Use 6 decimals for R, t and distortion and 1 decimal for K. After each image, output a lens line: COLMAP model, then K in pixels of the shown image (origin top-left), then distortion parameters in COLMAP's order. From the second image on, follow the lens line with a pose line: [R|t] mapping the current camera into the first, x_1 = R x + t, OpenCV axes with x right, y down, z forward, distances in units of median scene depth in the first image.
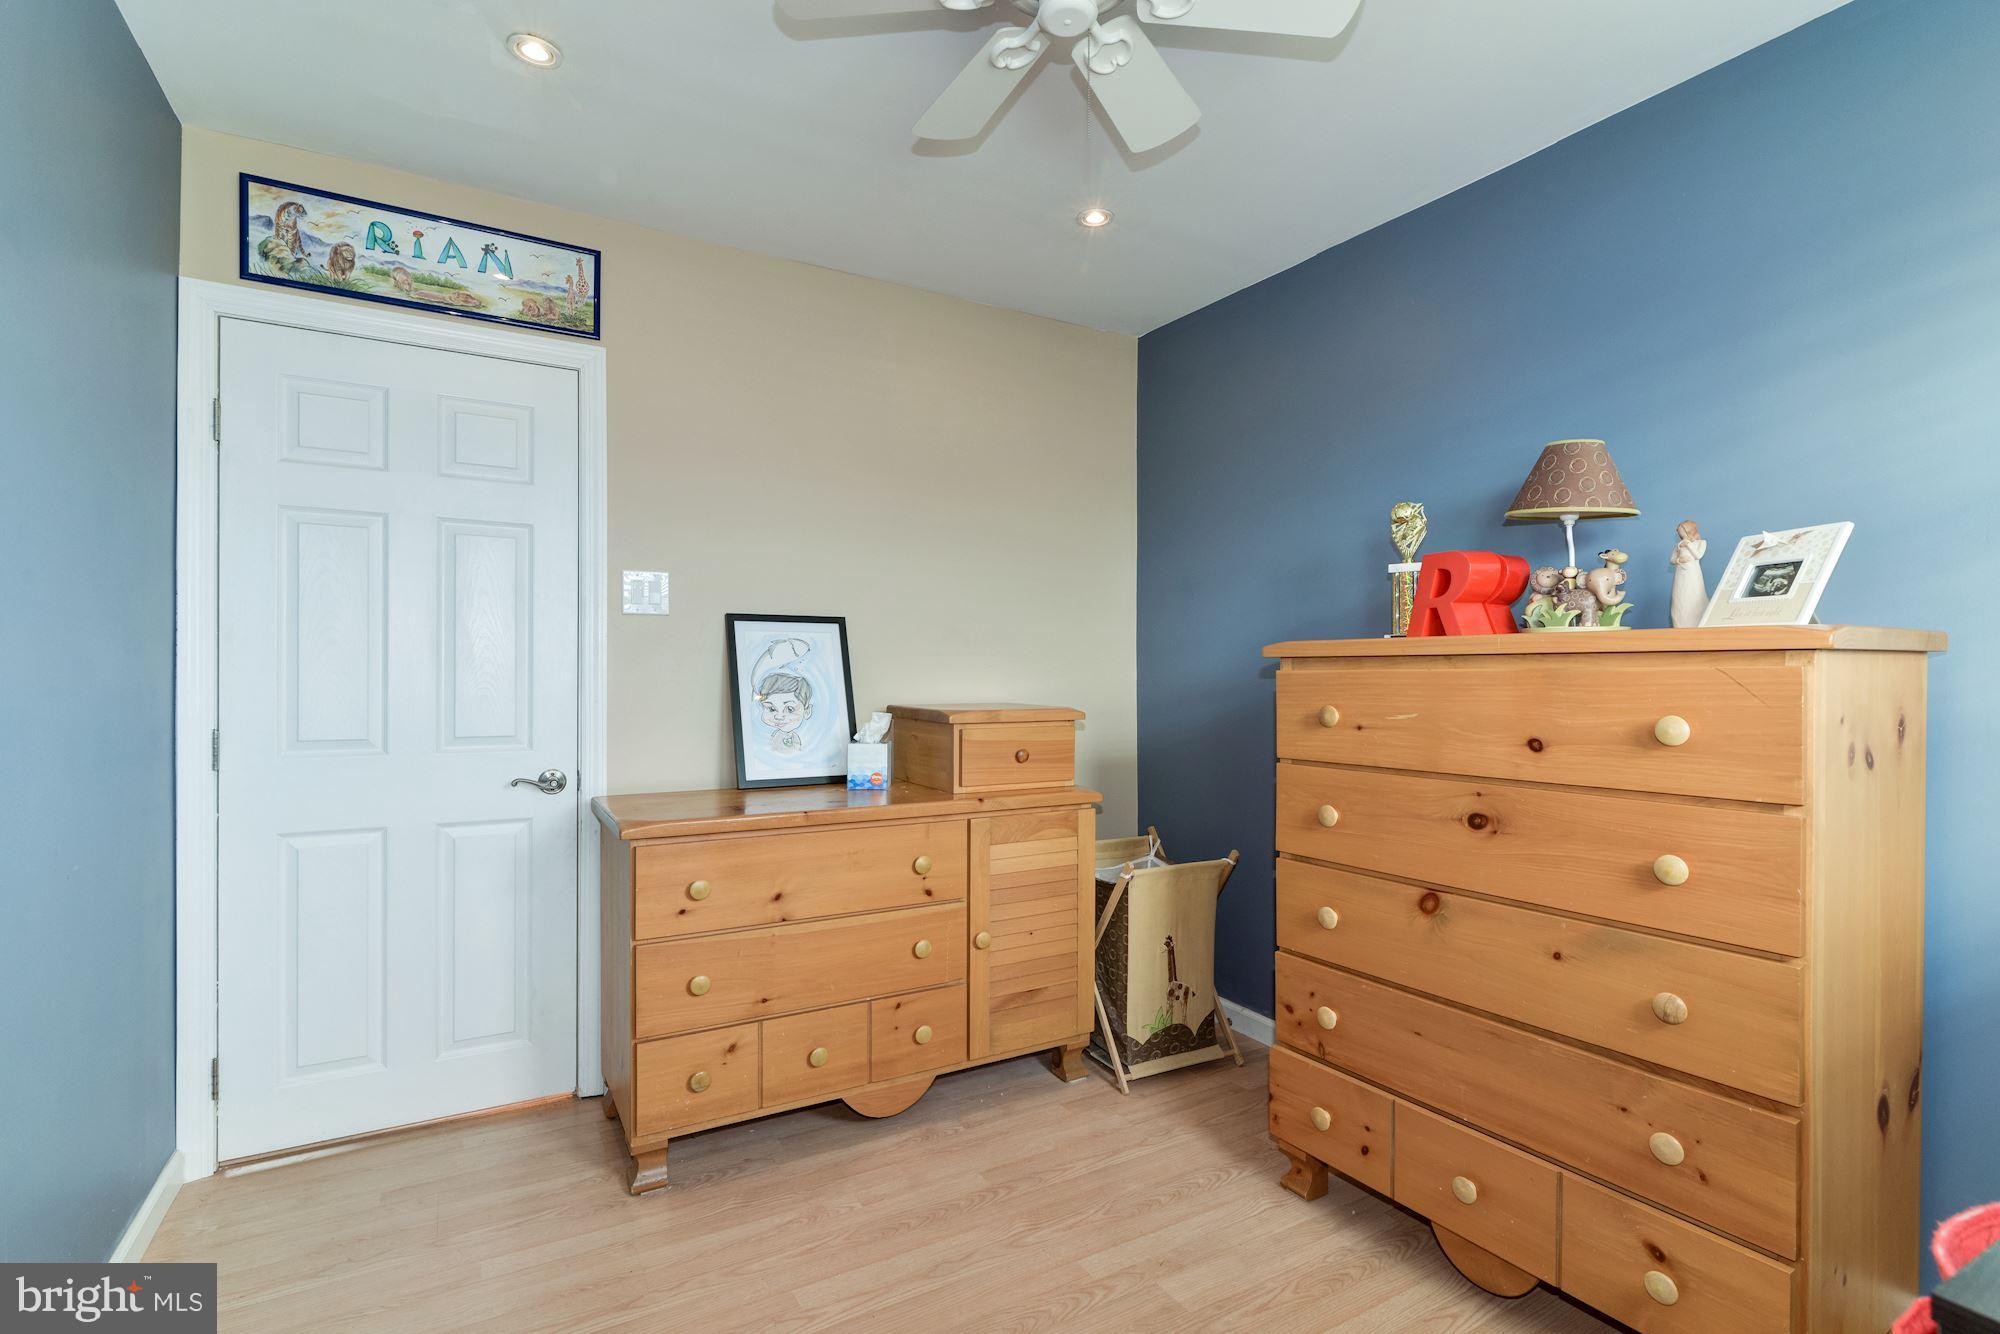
lens RADIAL K [[934.6, 0, 1003.9], [0, 934.6, 666.2], [0, 0, 1]] dist [-0.011655, 0.000911]
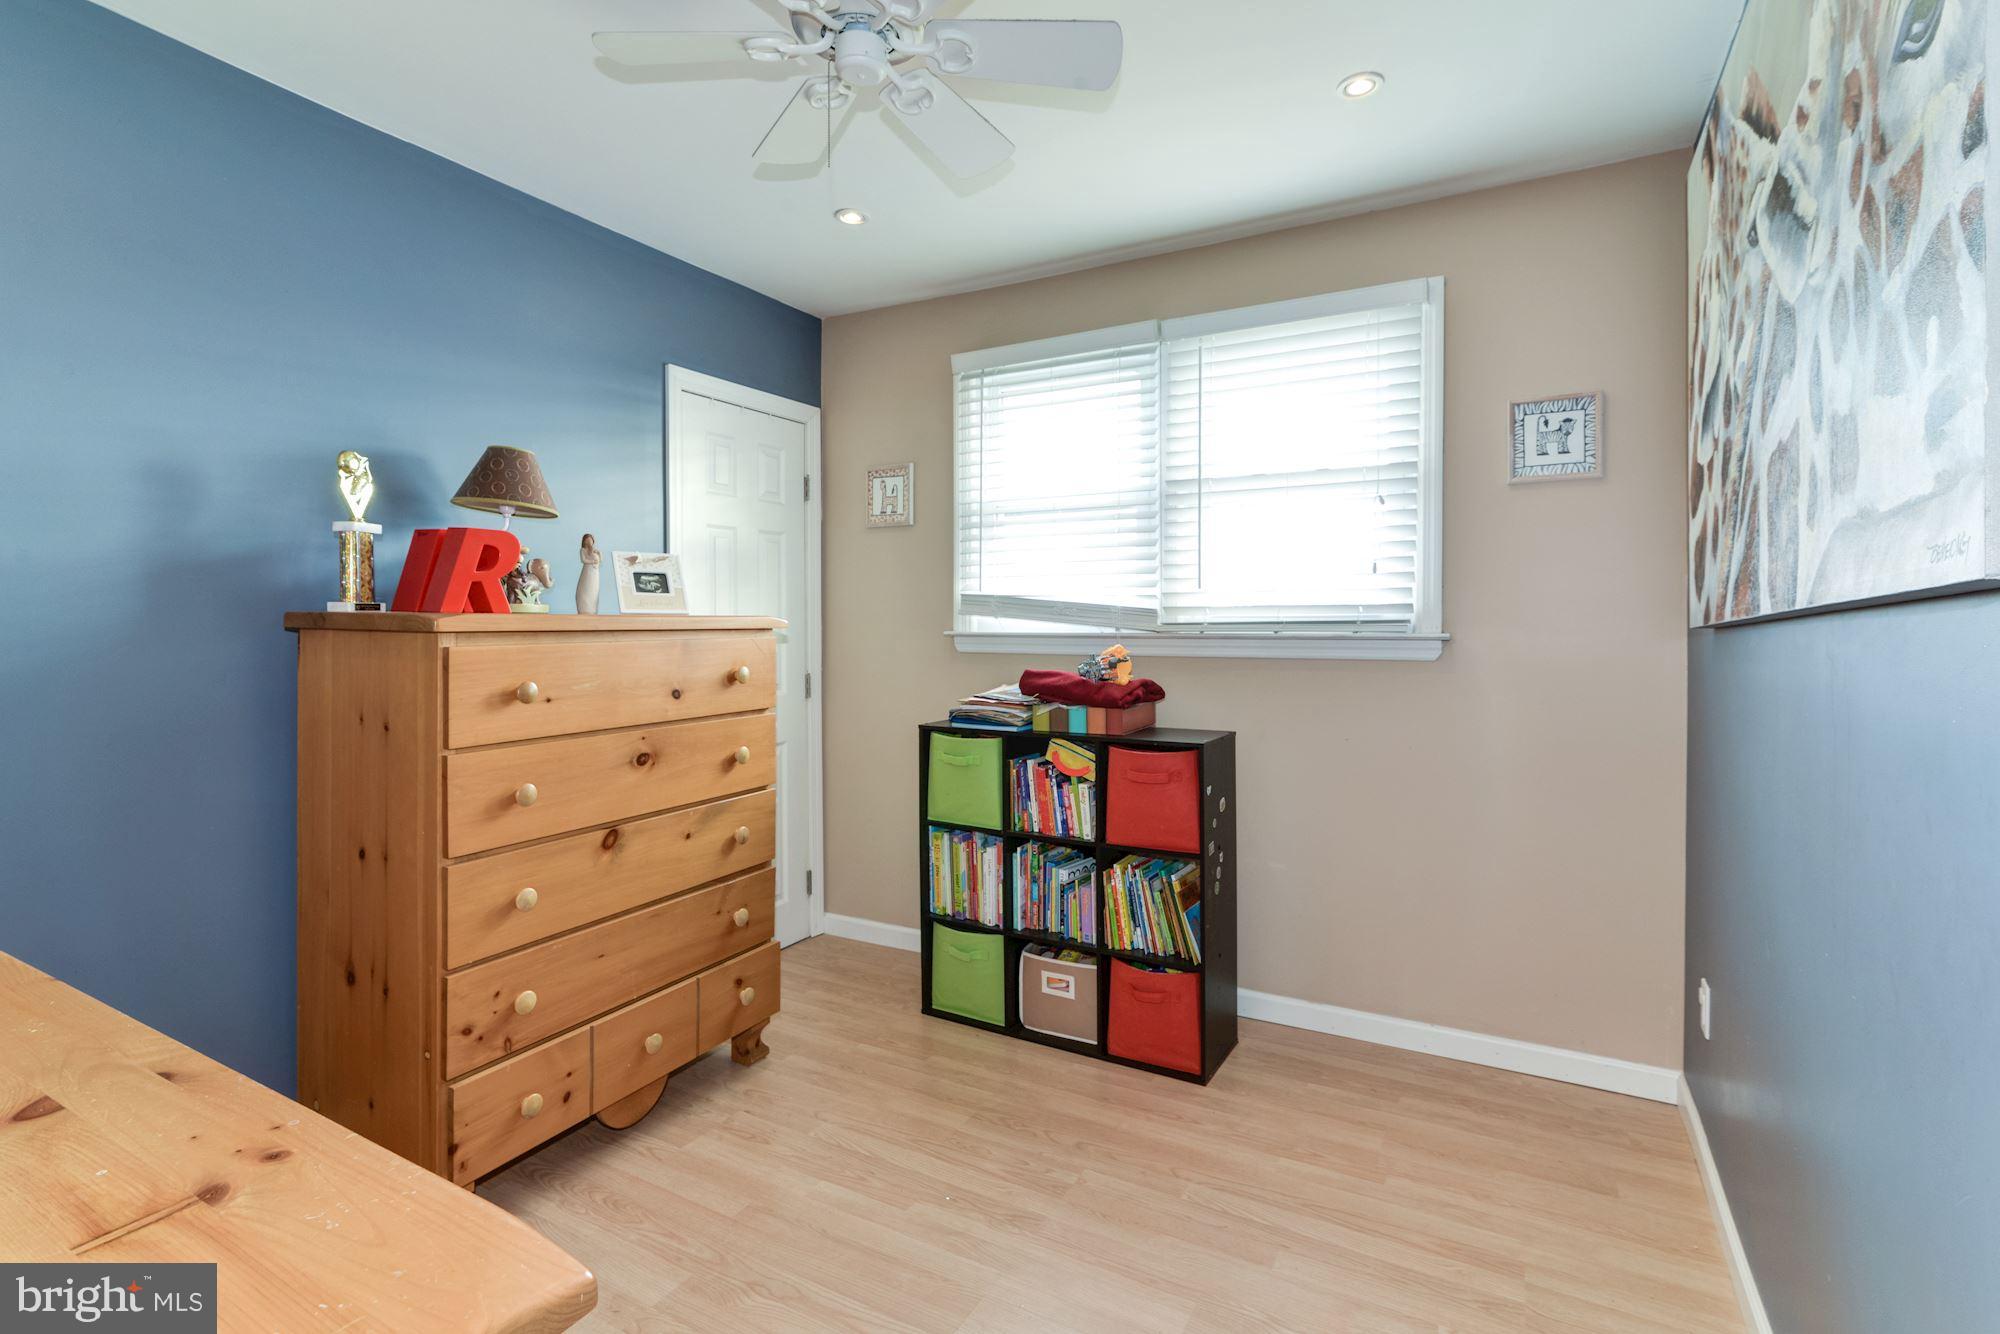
lens RADIAL K [[934.6, 0, 989.8], [0, 934.6, 629.3], [0, 0, 1]] dist [-0.011655, 0.000911]
pose [[-0.503976, -0.009808, 0.863662, -0.806307], [-0.005720, 0.999951, 0.008018, -0.024896], [-0.863699, -0.000899, -0.504008, 1.179867]]
